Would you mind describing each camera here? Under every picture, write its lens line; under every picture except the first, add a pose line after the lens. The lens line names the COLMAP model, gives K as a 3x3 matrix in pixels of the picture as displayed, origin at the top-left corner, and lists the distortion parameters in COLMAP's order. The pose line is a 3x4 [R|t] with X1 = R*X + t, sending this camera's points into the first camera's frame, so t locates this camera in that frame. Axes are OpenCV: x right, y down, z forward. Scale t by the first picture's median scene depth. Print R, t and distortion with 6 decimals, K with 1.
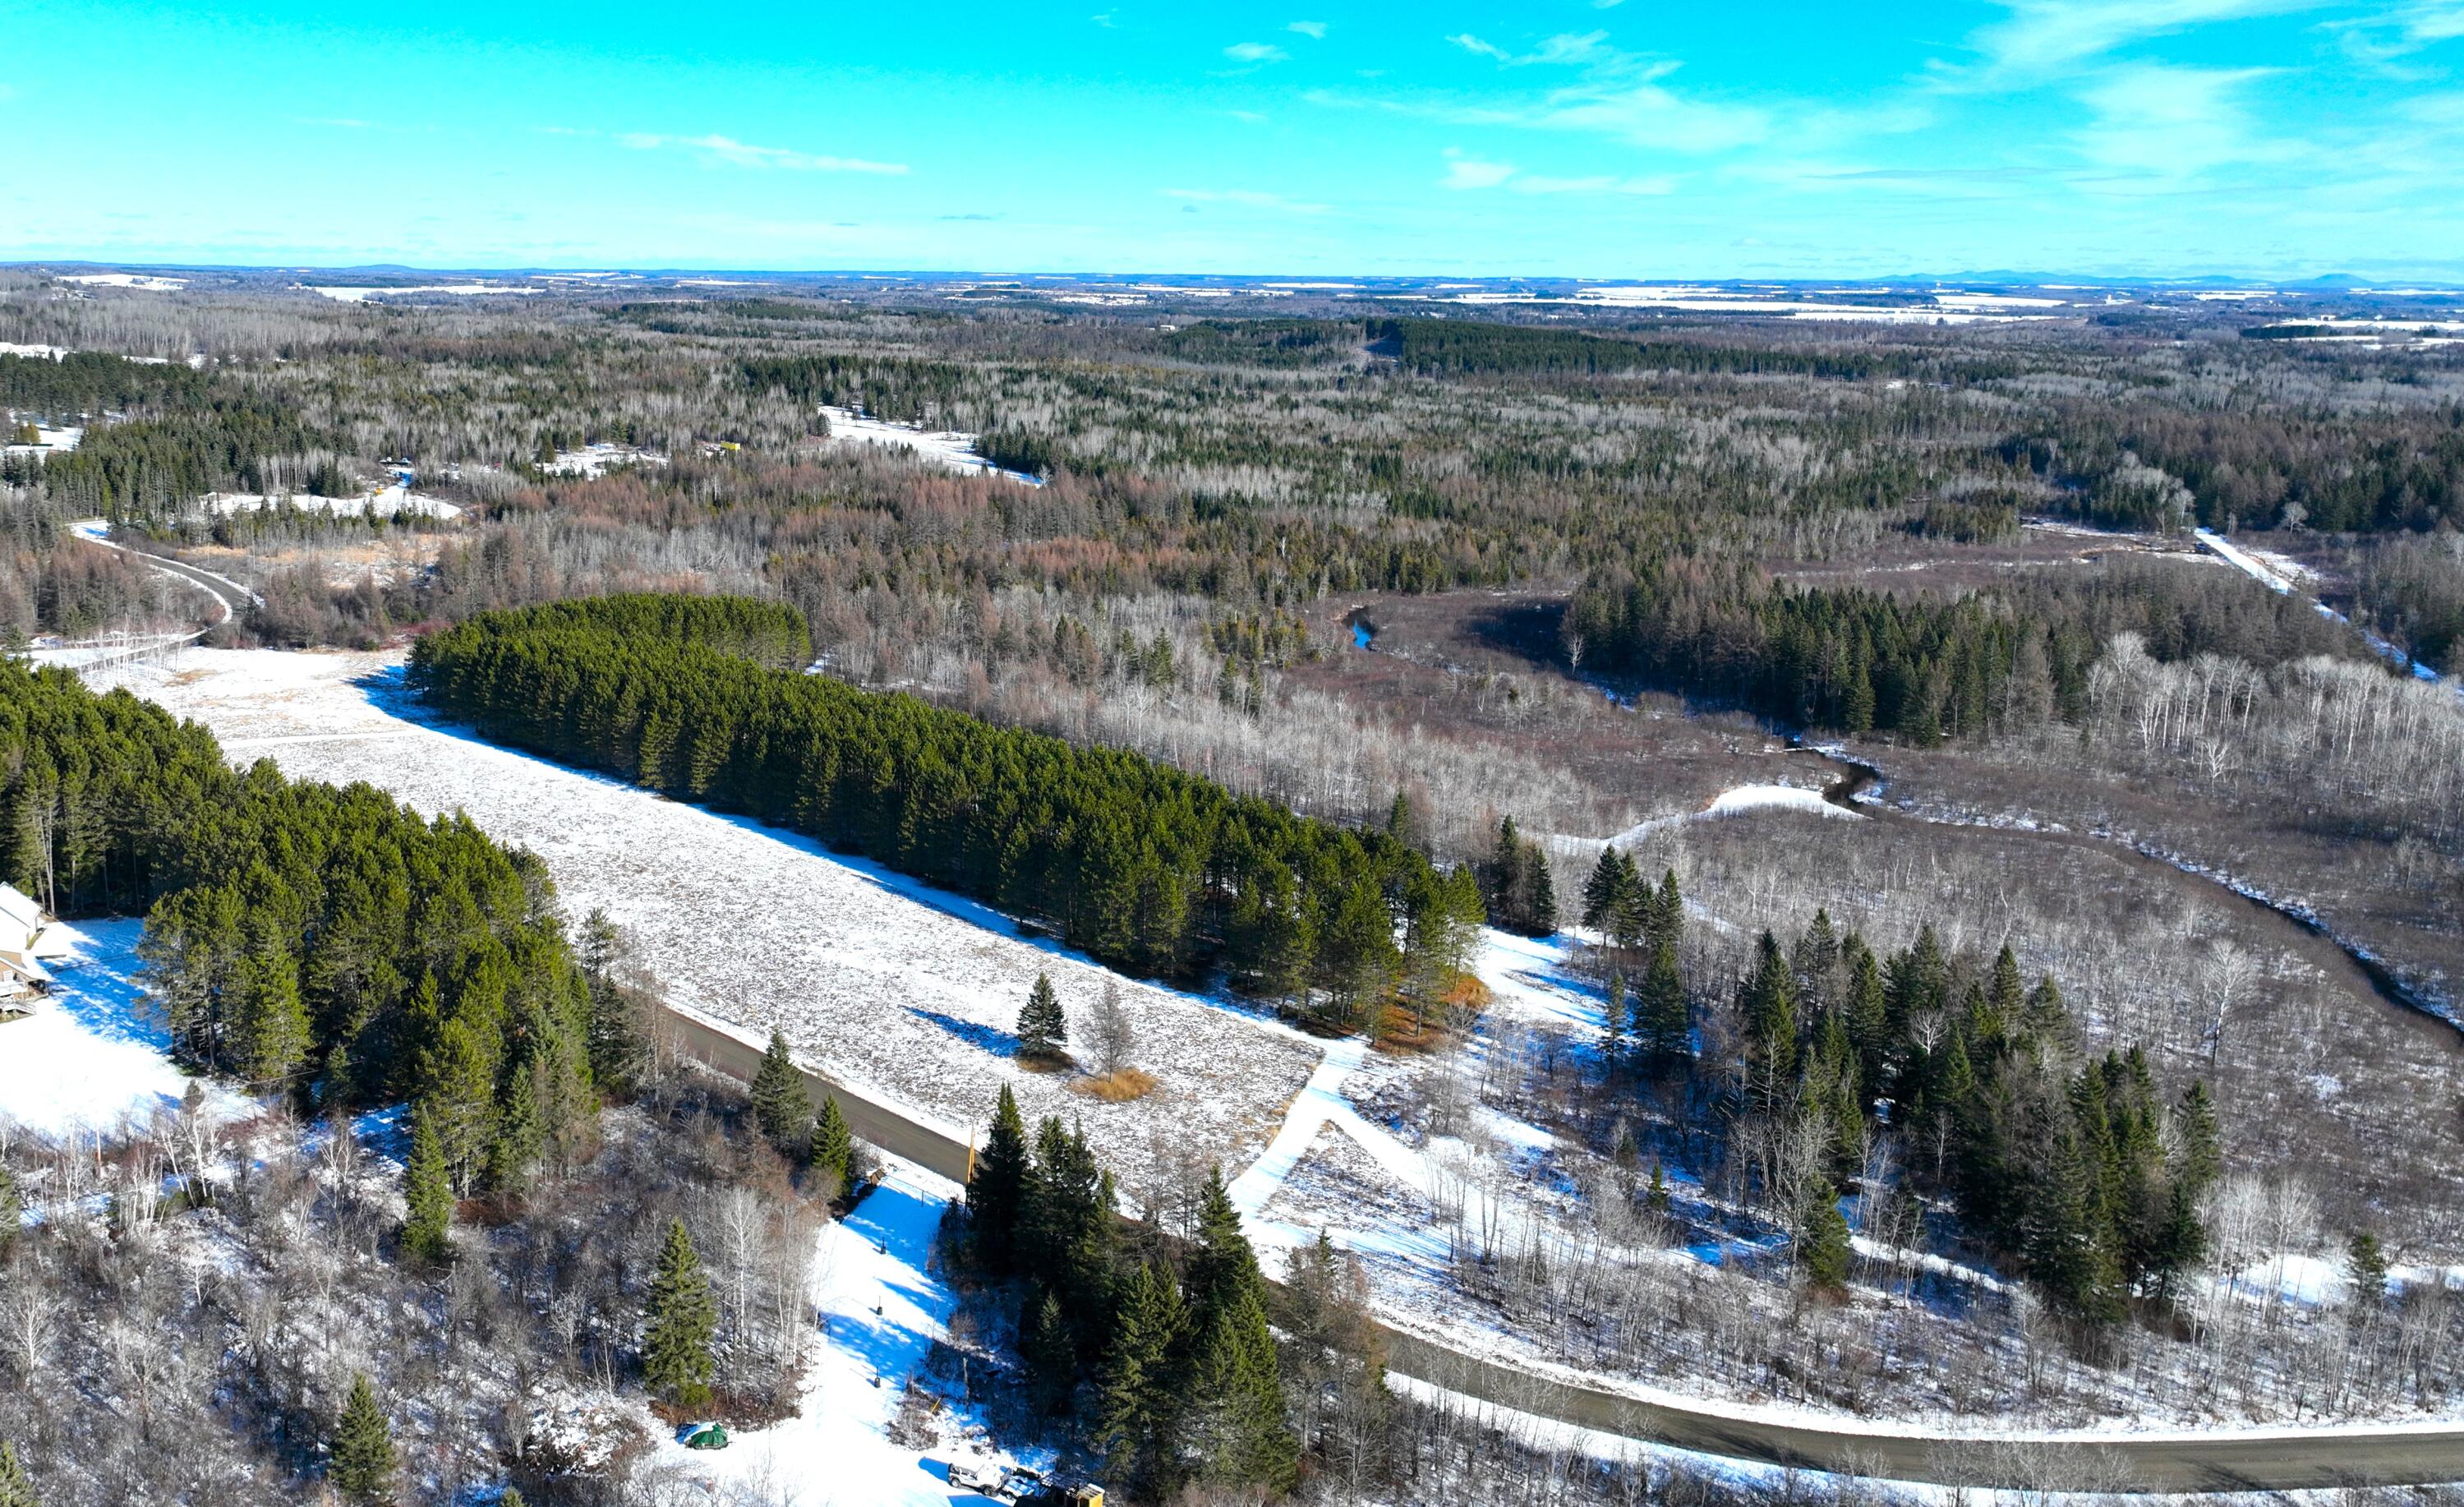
lens RADIAL K [[2037.1, 0, 1232.0], [0, 2037.1, 753.5], [0, 0, 1]] dist [0.003076, 0.000484]
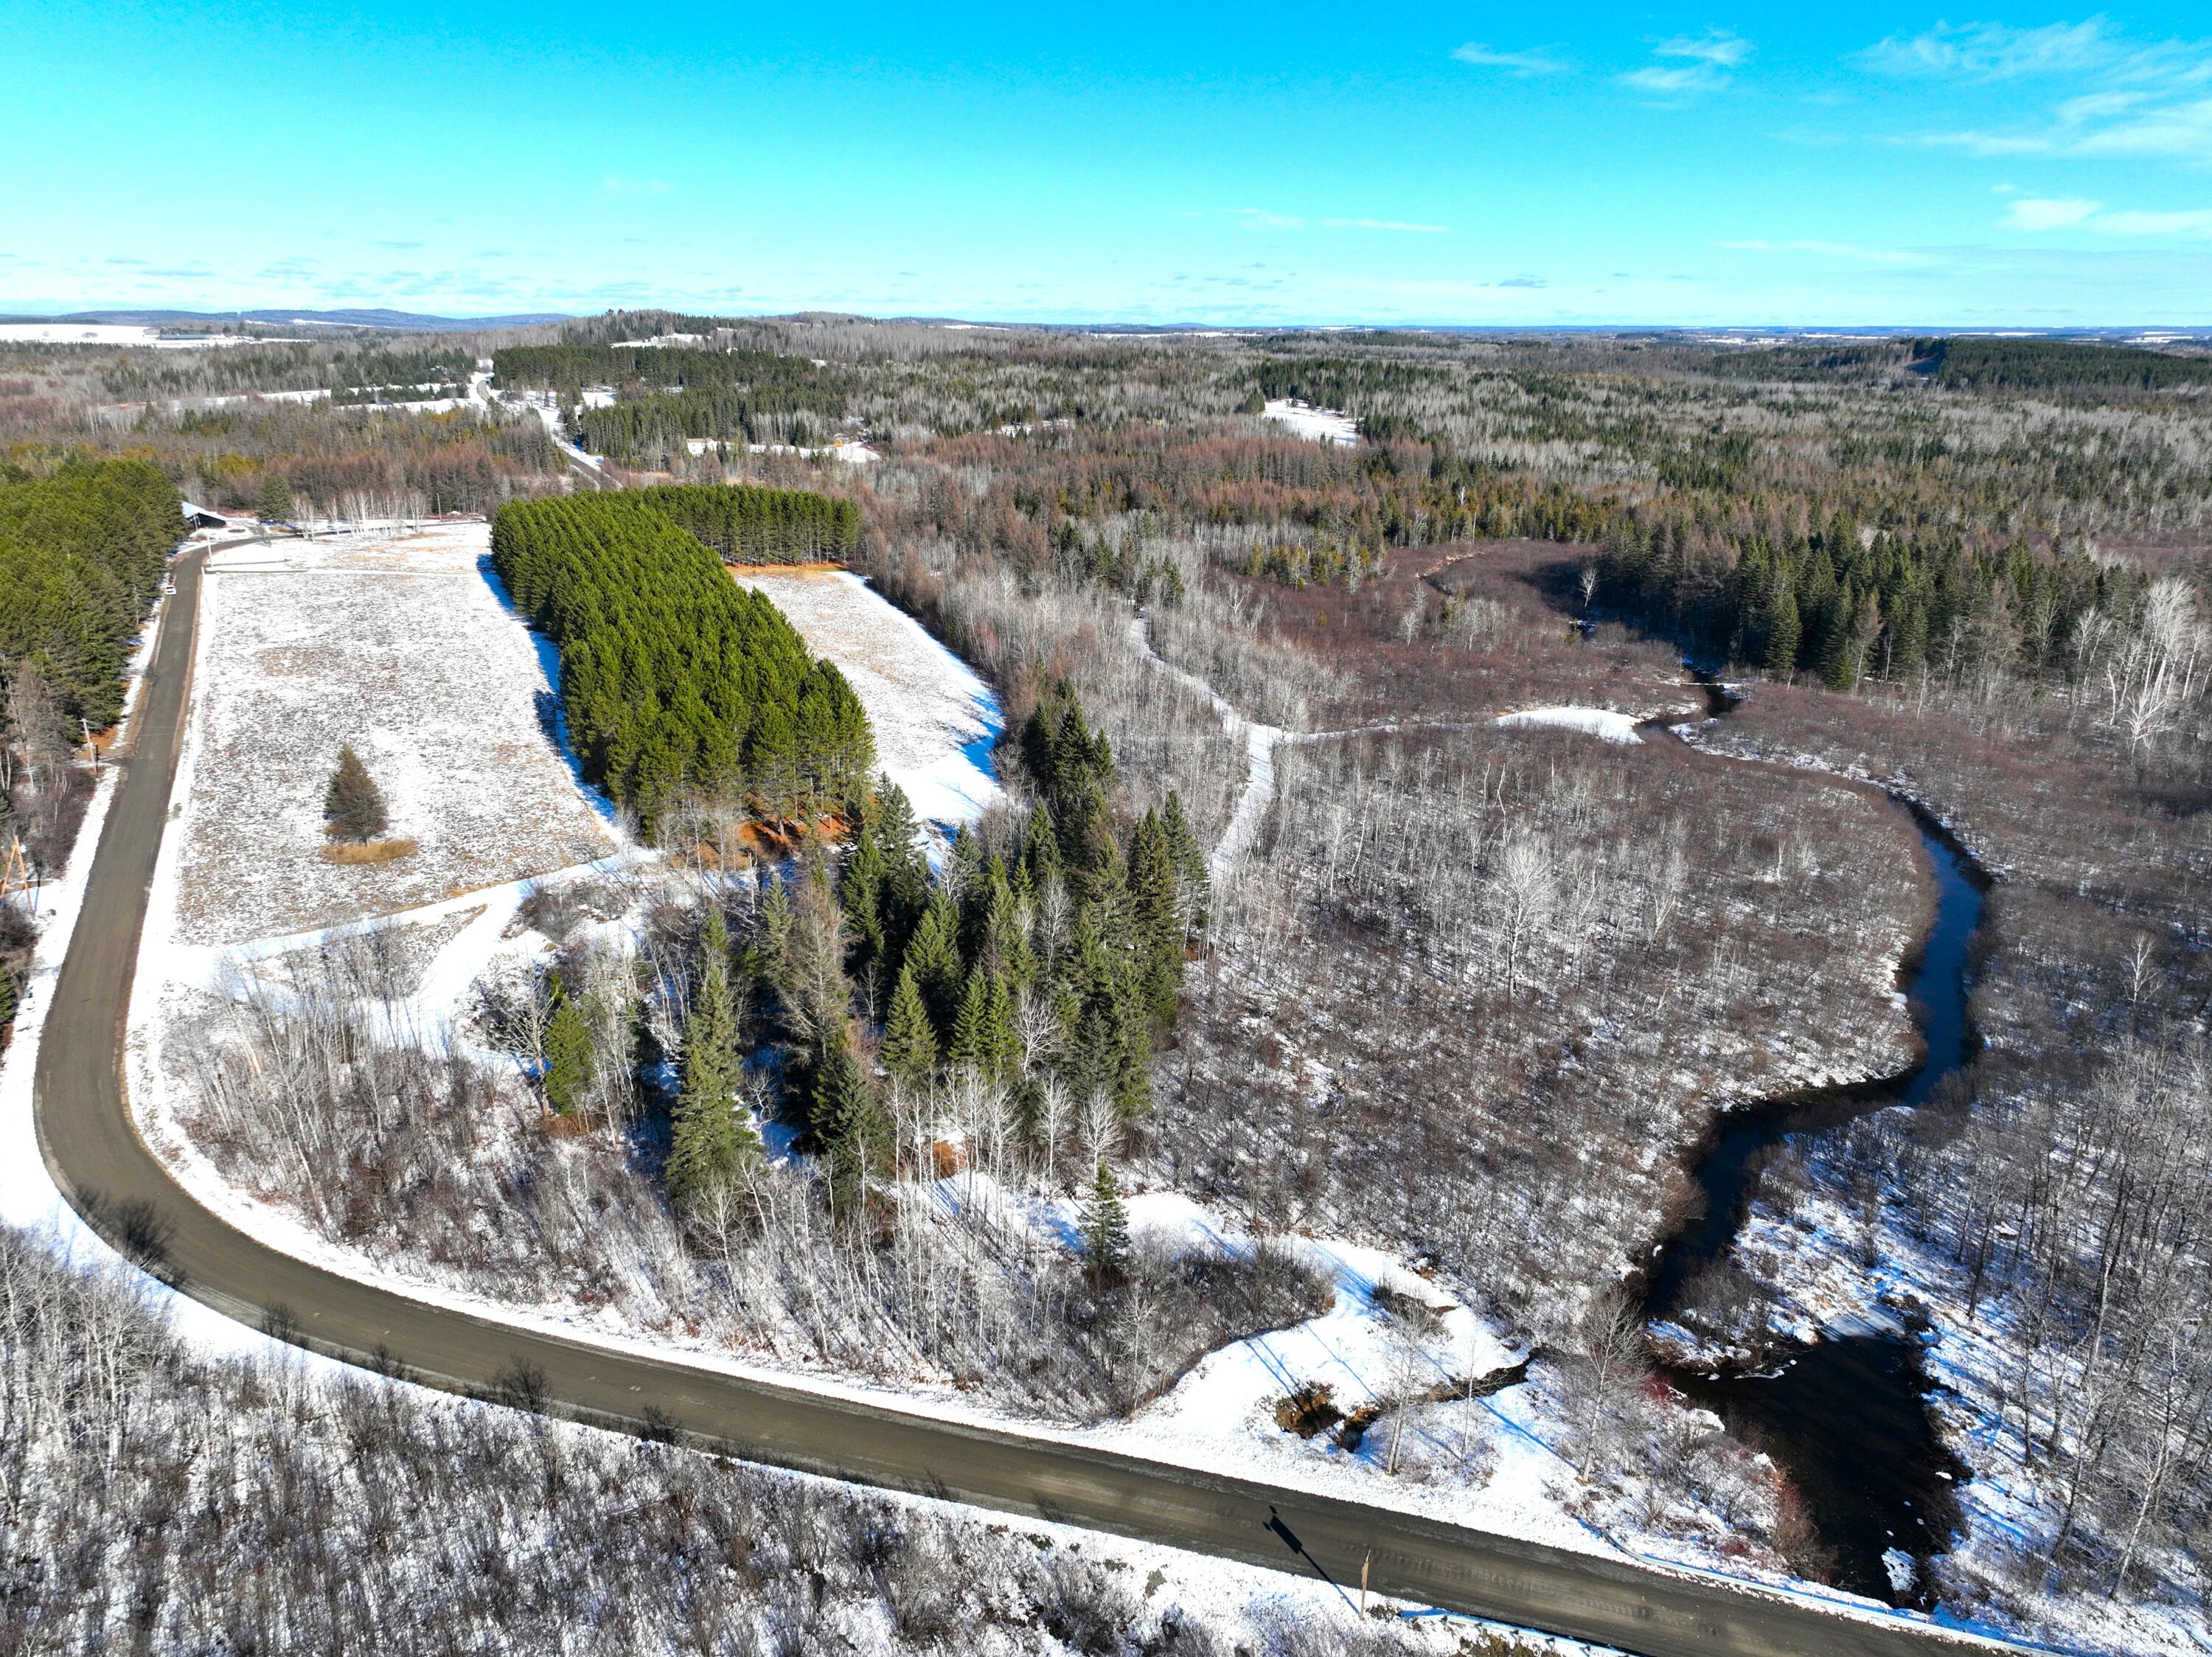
lens RADIAL K [[1551.0, 0, 1106.0], [0, 1551.0, 828.5], [0, 0, 1]] dist [-0.001576, 0.019597]
pose [[0.907444, 0.112716, -0.404773, 0.120908], [-0.078334, 0.991840, 0.100583, 0.005736], [0.412807, -0.059566, 0.908869, 0.070998]]
